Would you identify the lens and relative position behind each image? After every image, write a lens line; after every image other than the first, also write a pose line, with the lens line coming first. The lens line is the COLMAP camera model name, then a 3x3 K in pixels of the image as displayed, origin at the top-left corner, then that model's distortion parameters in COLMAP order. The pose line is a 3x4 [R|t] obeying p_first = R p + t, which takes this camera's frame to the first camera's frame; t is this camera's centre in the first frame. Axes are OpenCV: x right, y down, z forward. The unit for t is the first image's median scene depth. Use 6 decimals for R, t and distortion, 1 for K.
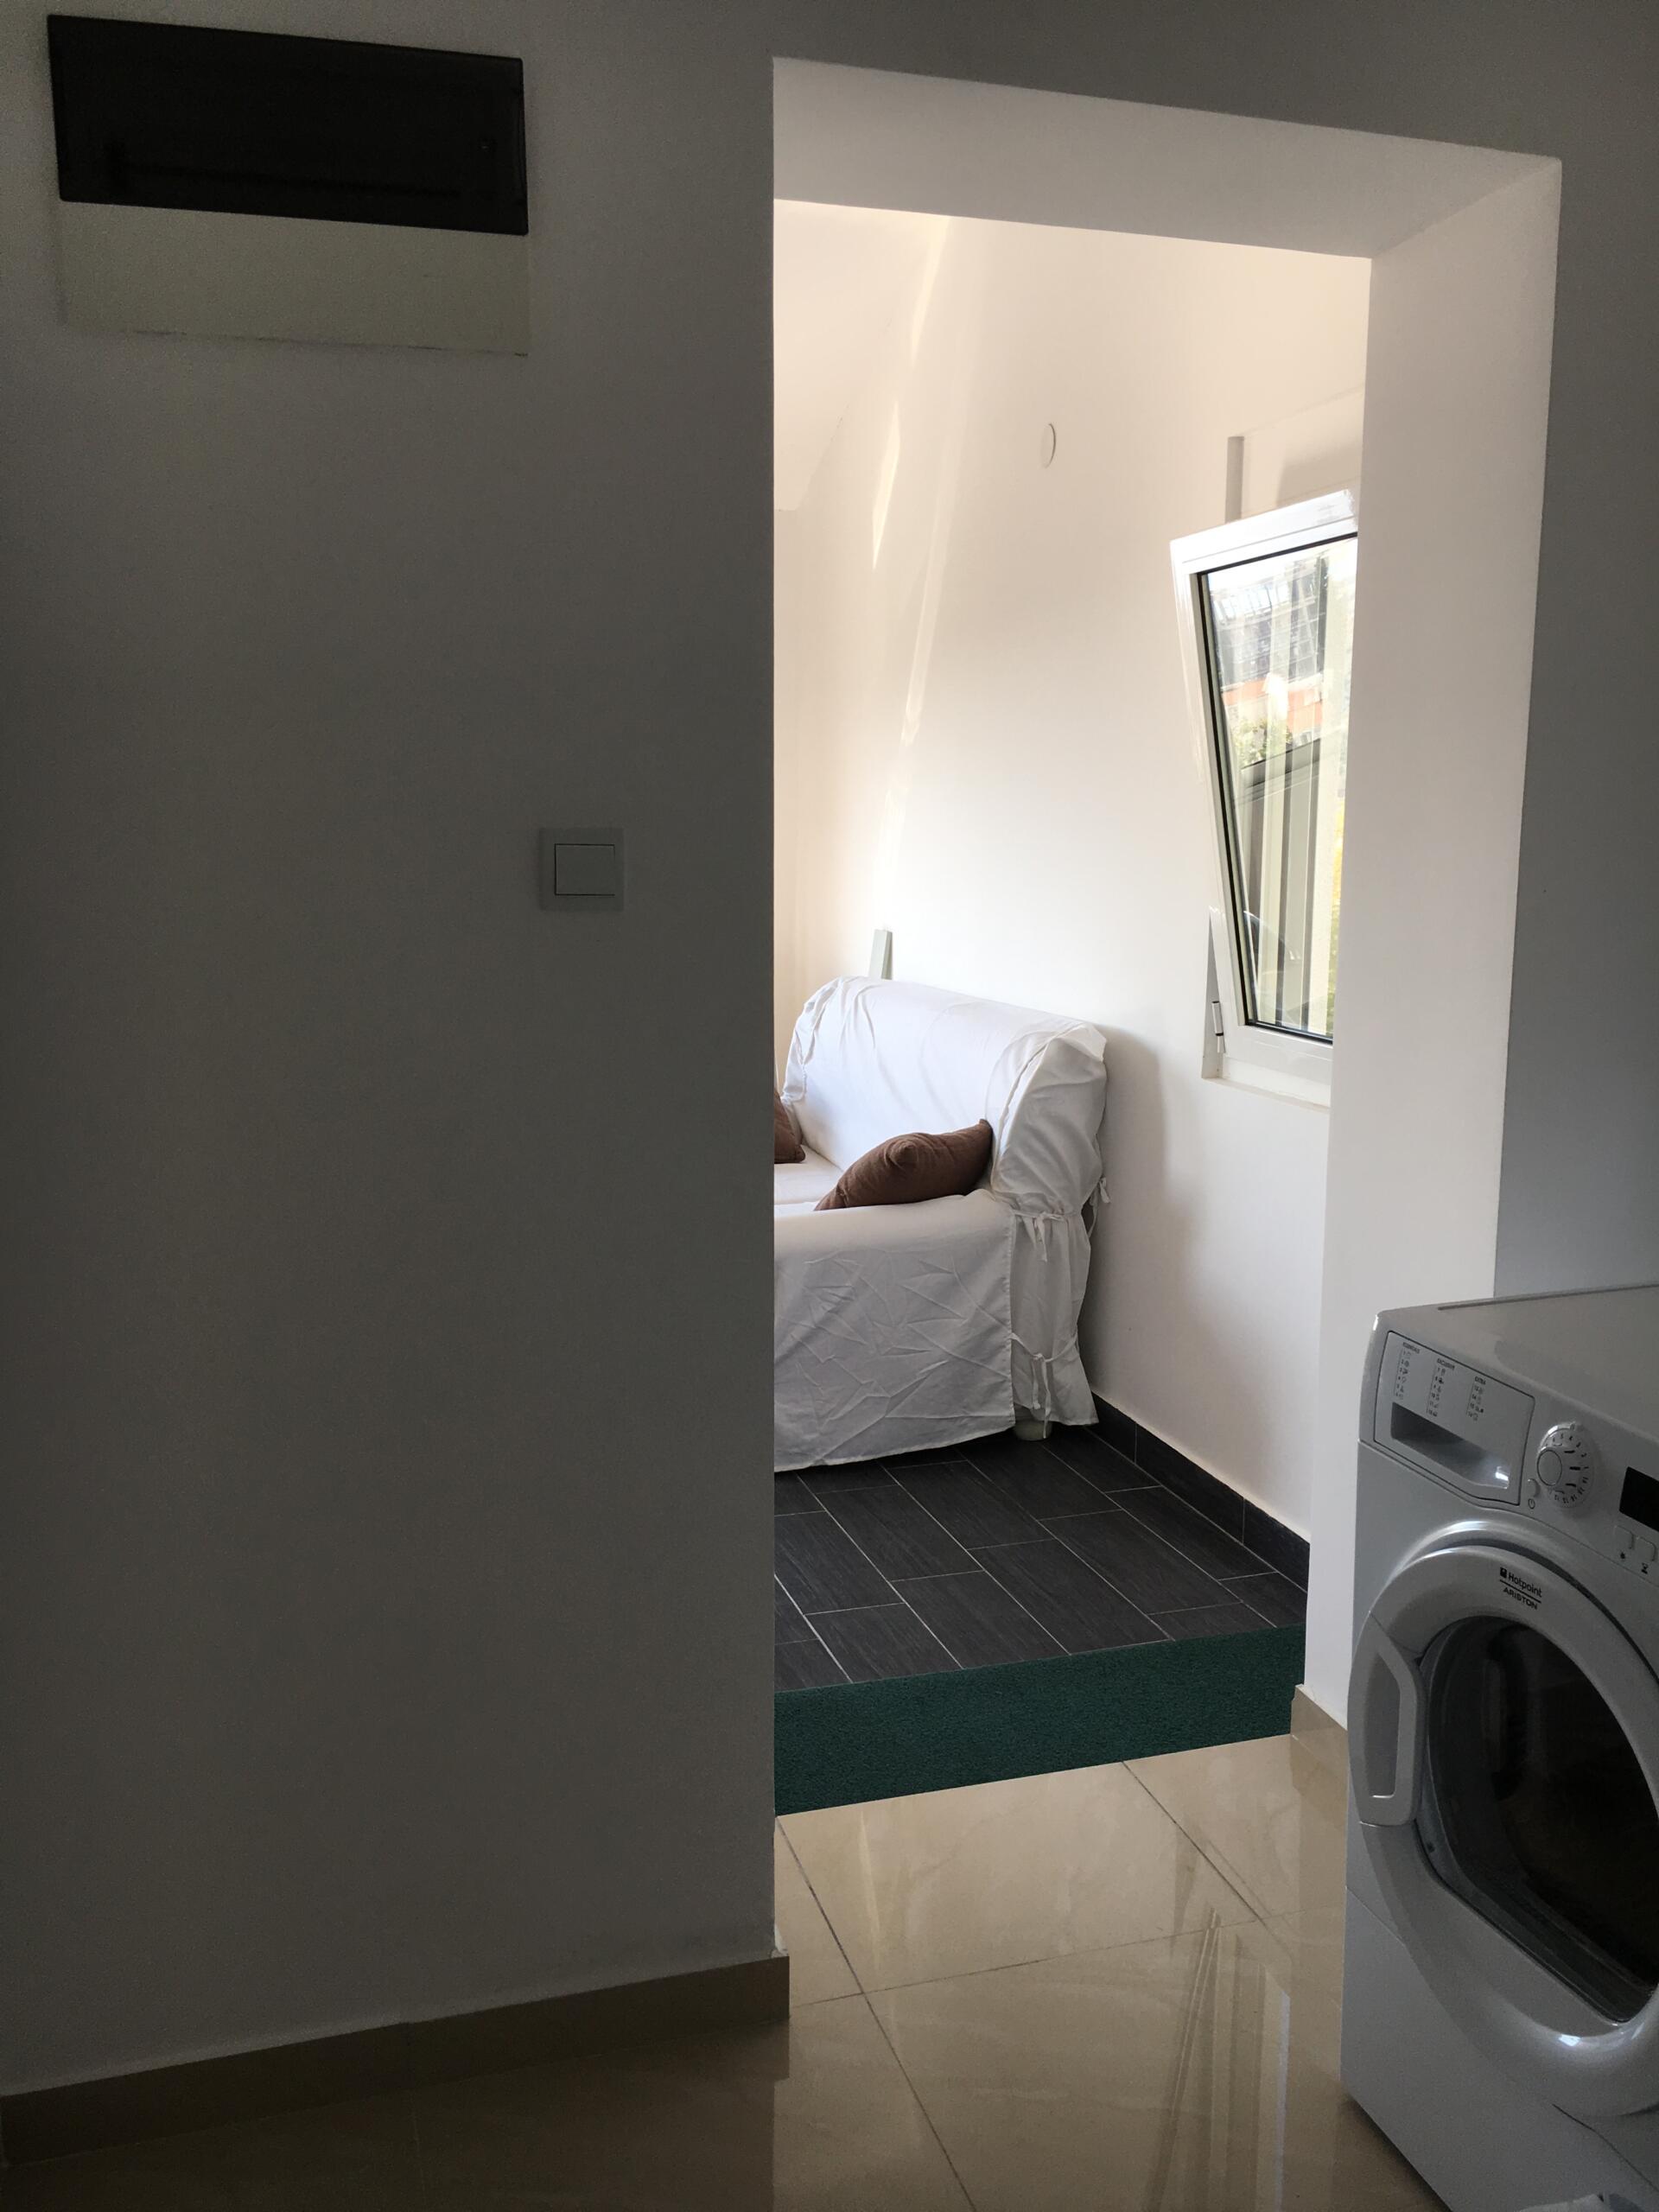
lens RADIAL K [[1899.7, 0, 835.6], [0, 1899.7, 1117.2], [0, 0, 1]] dist [0.078165, -0.114639]
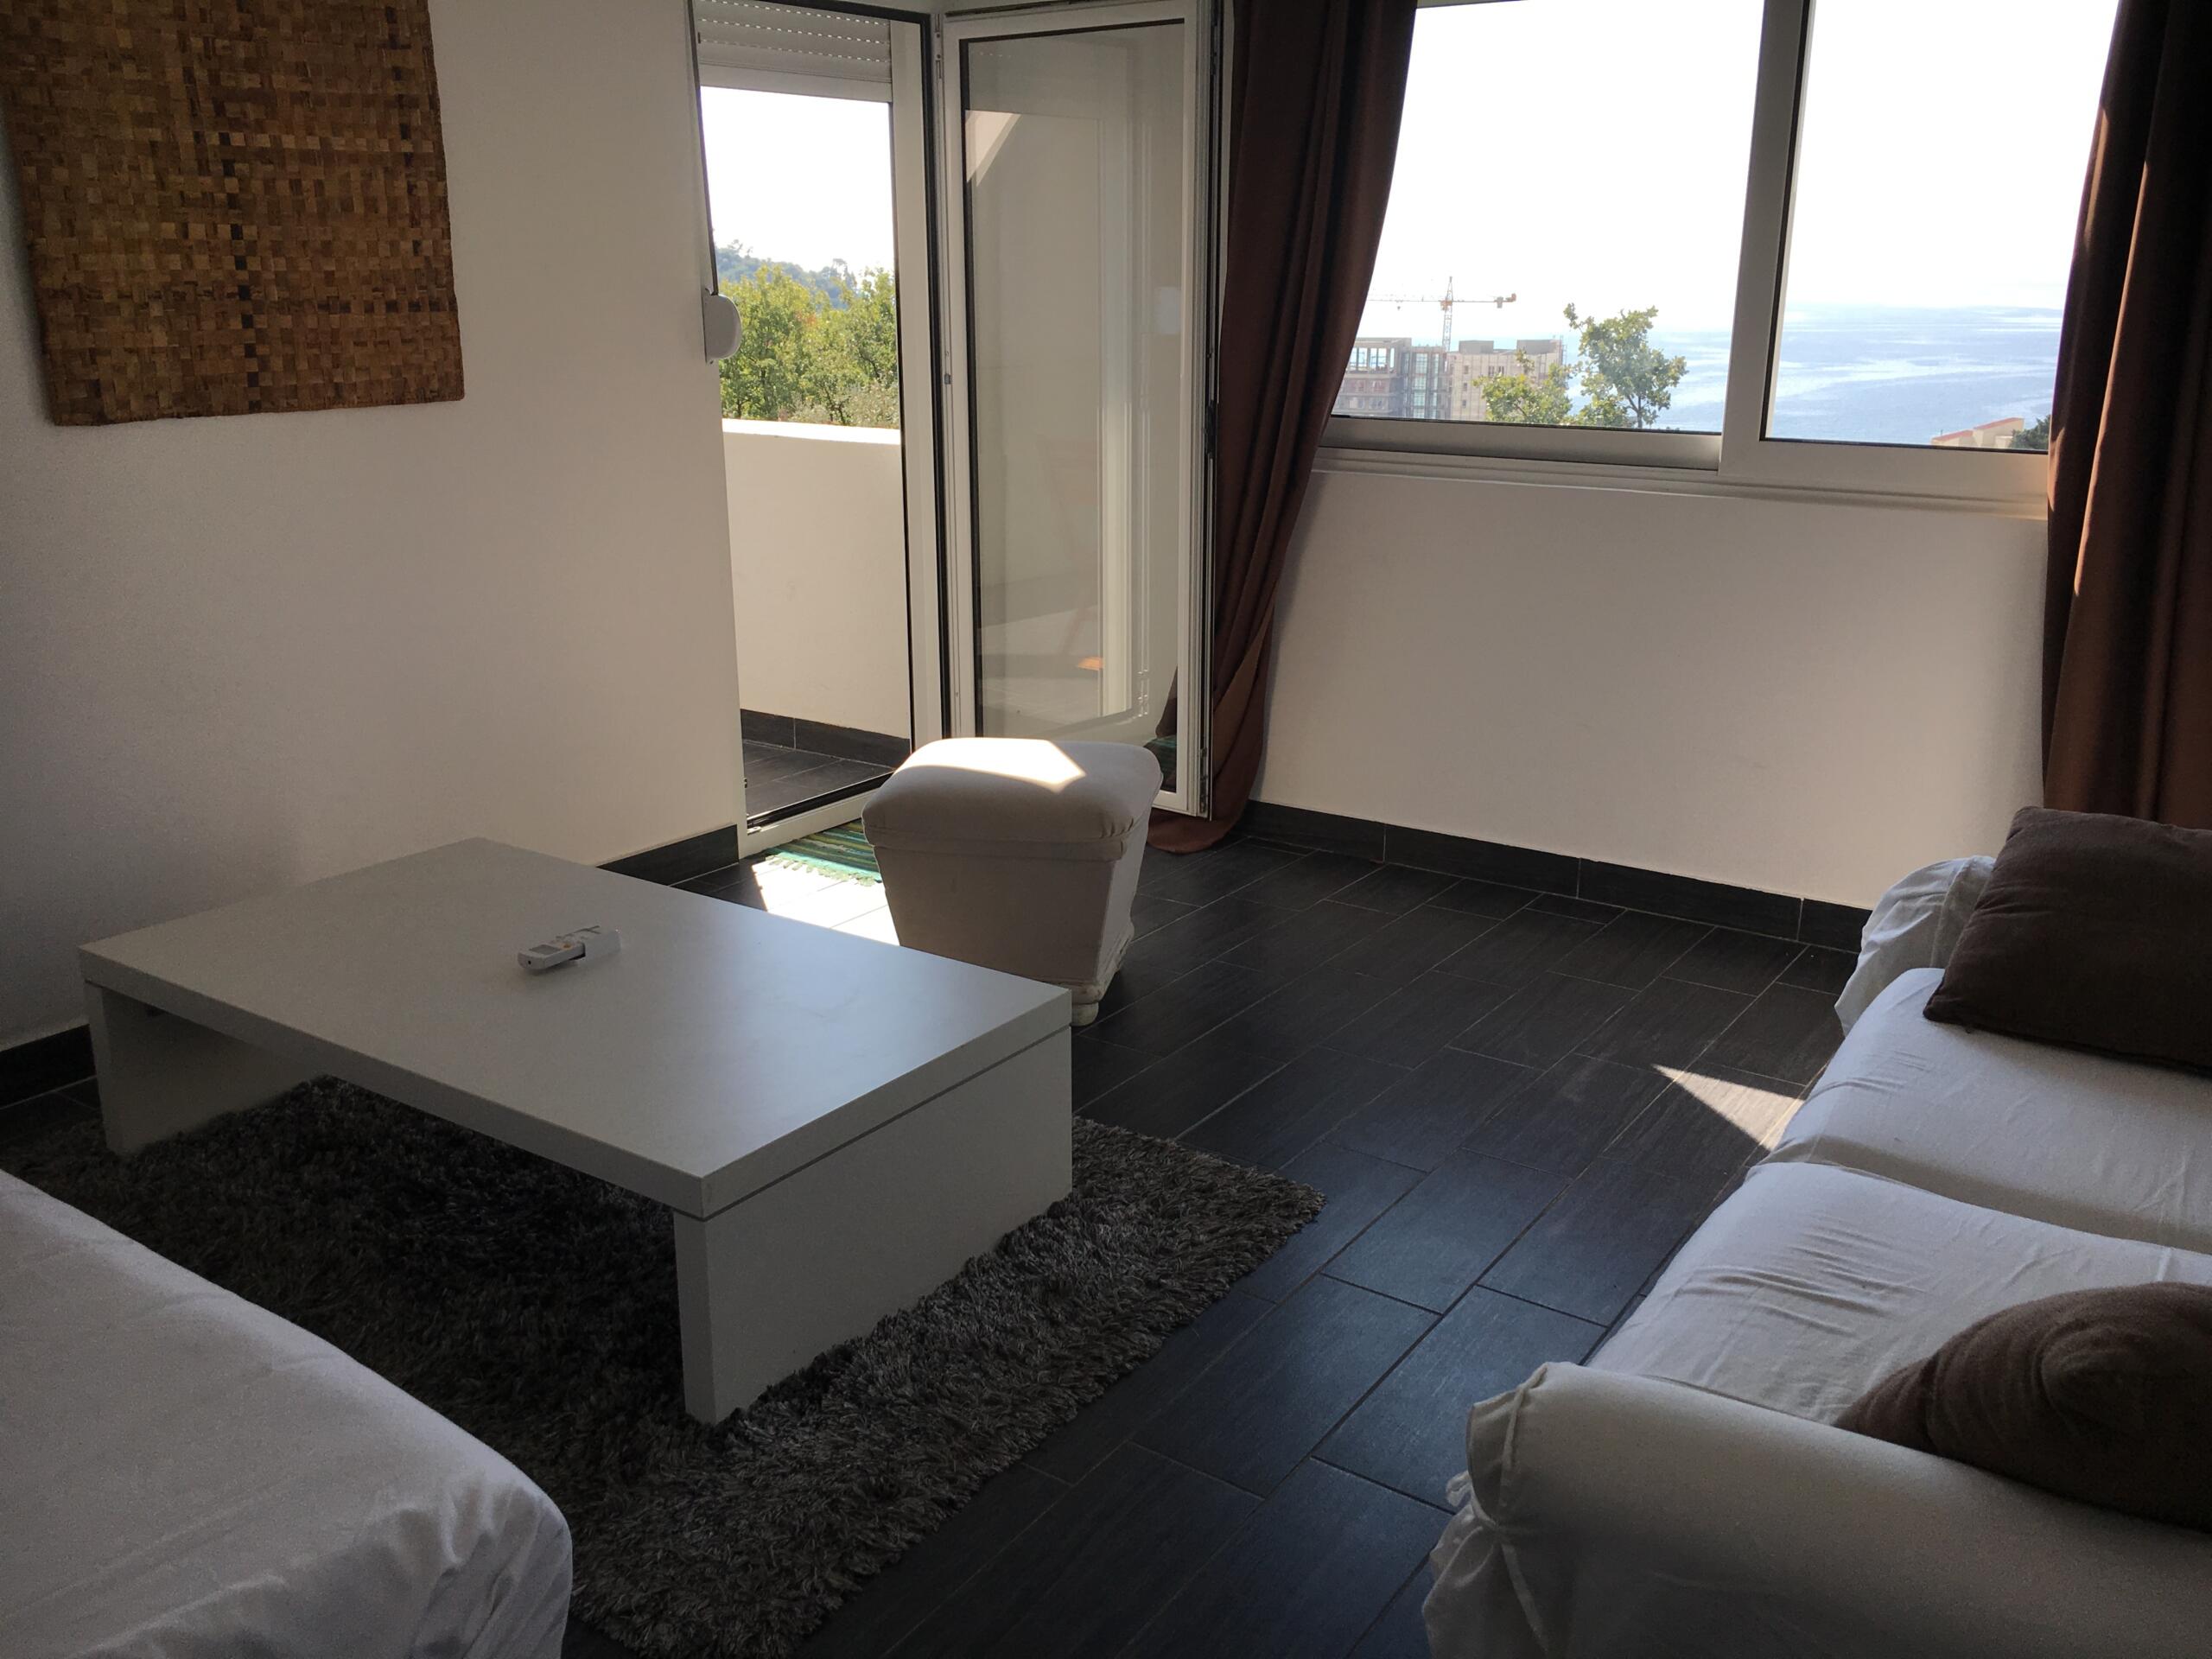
lens RADIAL K [[1899.7, 0, 1096.1], [0, 1899.7, 820.6], [0, 0, 1]] dist [0.078165, -0.114639]
pose [[0.622406, 0.221309, -0.750755, 0.140850], [-0.126449, 0.975024, 0.182589, -0.096909], [0.772413, -0.018712, 0.634845, 0.679186]]
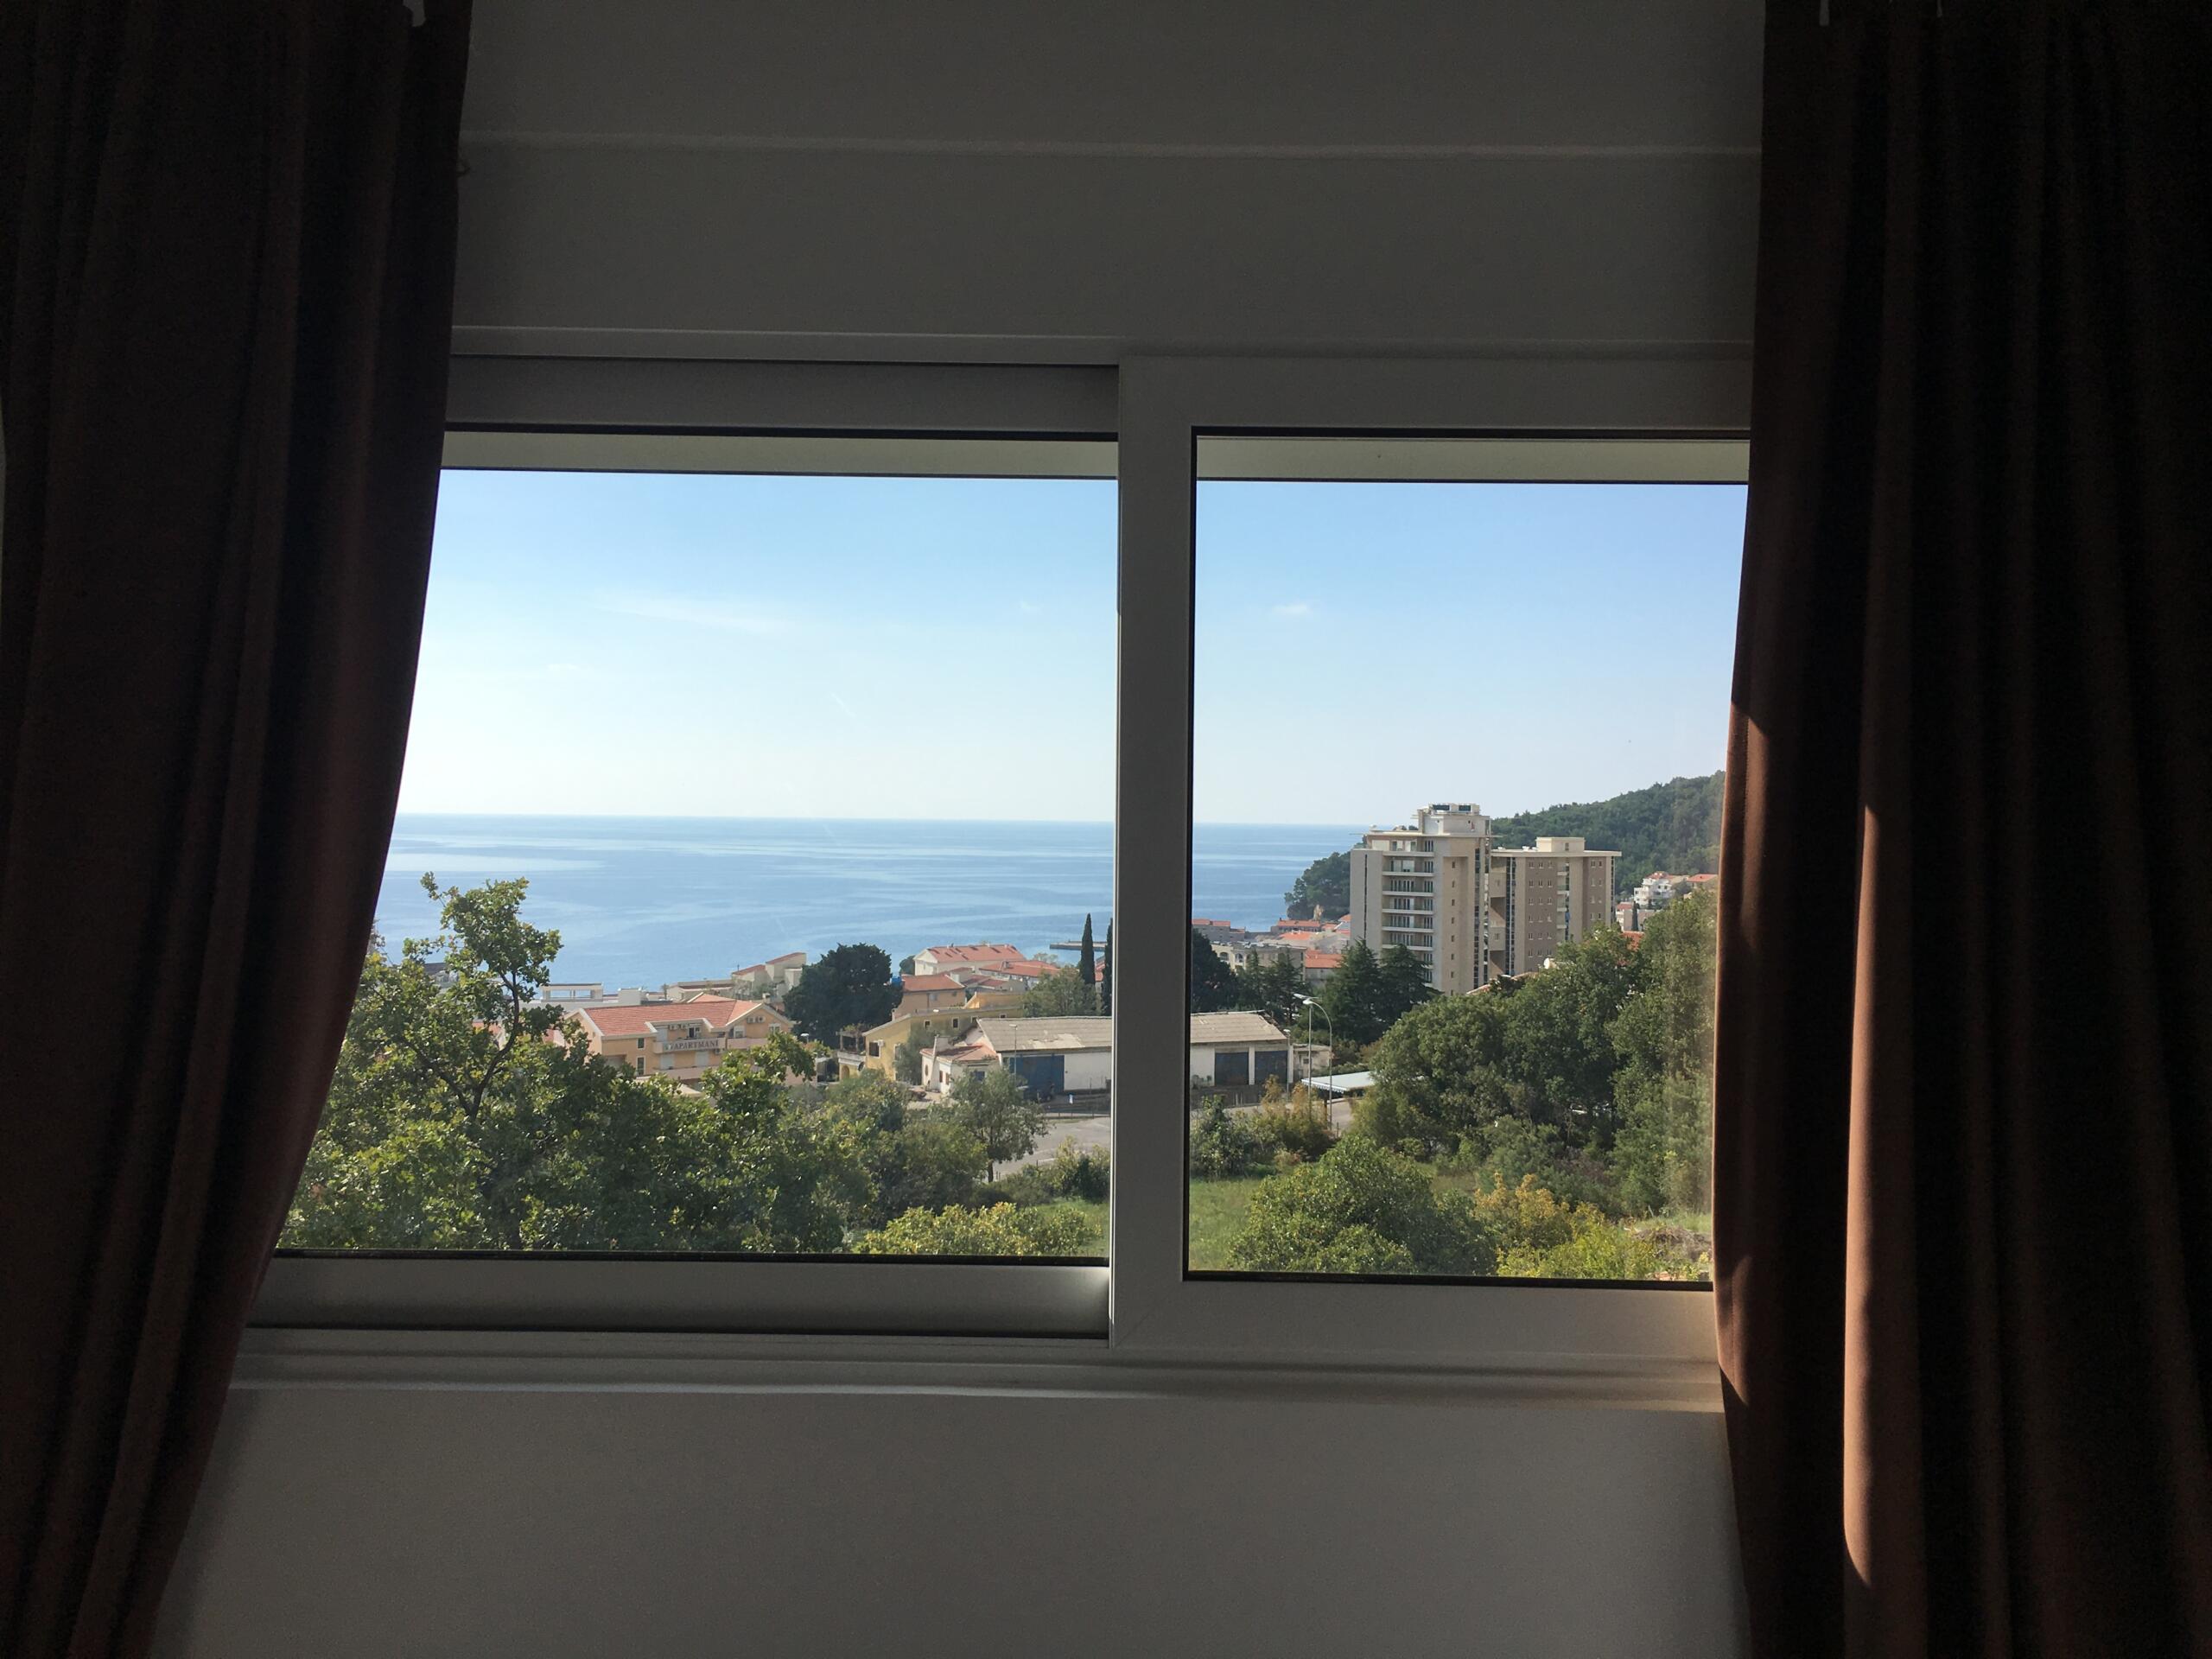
lens RADIAL K [[1899.7, 0, 1096.1], [0, 1899.7, 820.6], [0, 0, 1]] dist [0.078165, -0.114639]
pose [[0.954140, 0.015381, -0.298967, -0.273142], [-0.063324, 0.986451, -0.151344, -0.187995], [0.292588, 0.163335, 0.942186, 1.036023]]
